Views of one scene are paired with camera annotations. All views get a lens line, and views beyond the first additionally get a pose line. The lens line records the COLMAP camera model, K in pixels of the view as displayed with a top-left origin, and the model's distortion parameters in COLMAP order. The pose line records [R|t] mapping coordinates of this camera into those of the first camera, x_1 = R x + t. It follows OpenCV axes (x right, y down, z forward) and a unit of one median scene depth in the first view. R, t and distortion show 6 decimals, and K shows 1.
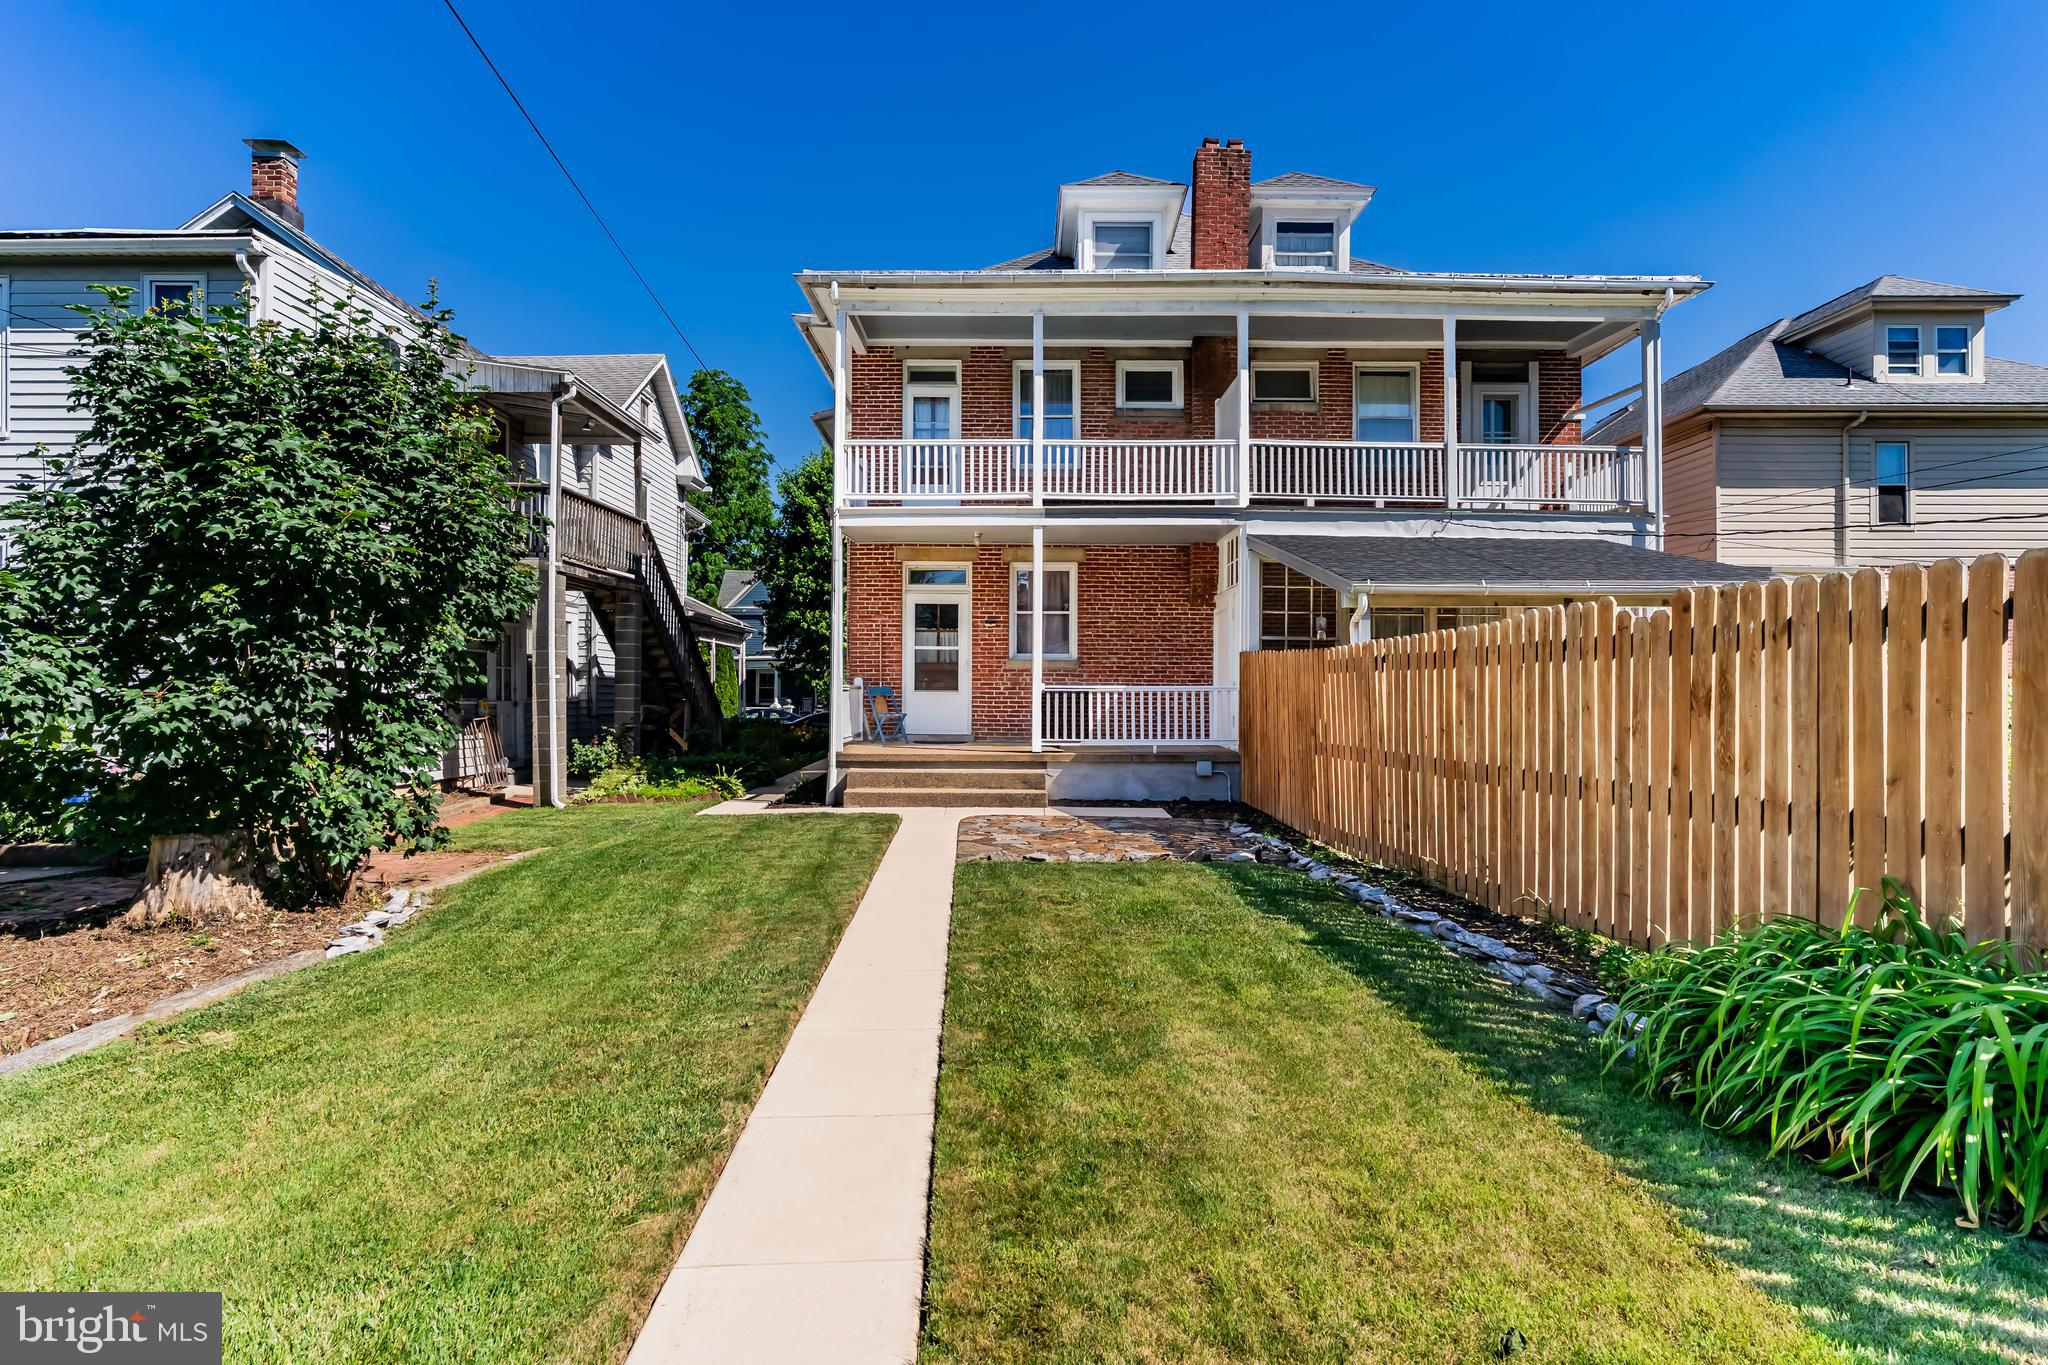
lens RADIAL K [[1199.2, 0, 1033.8], [0, 1199.2, 674.0], [0, 0, 1]] dist [-0.006921, -0.001148]
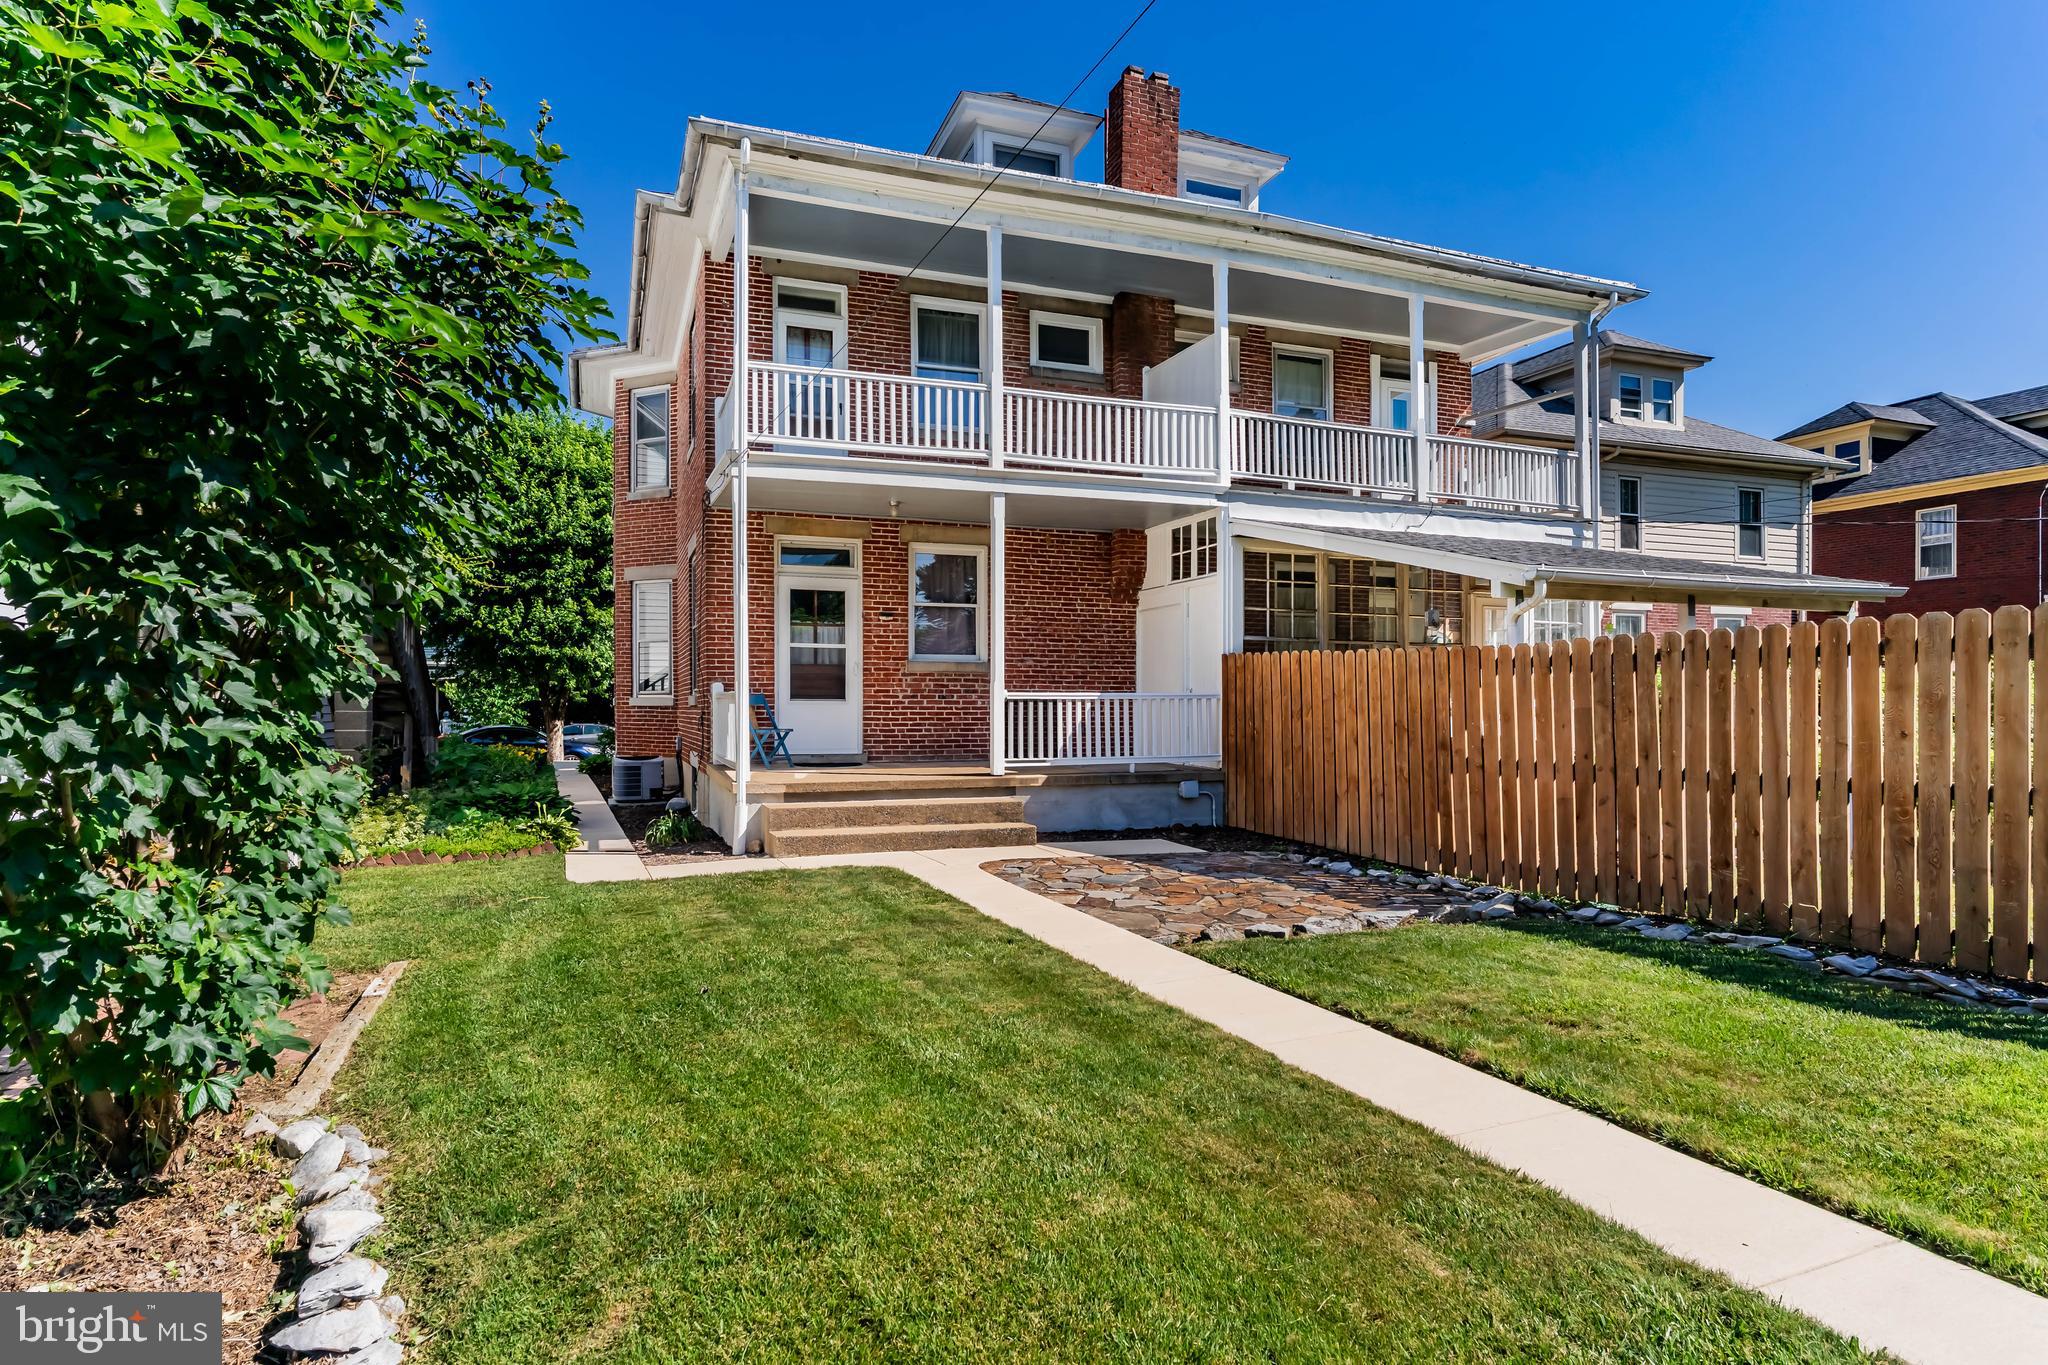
lens RADIAL K [[1116.6, 0, 1019.0], [0, 1116.6, 702.1], [0, 0, 1]] dist [-0.004670, -0.000157]
pose [[0.933769, -0.002278, 0.357870, -0.234733], [-0.002680, 0.999907, 0.013357, 0.005791], [-0.357867, -0.013431, 0.933676, 0.276898]]
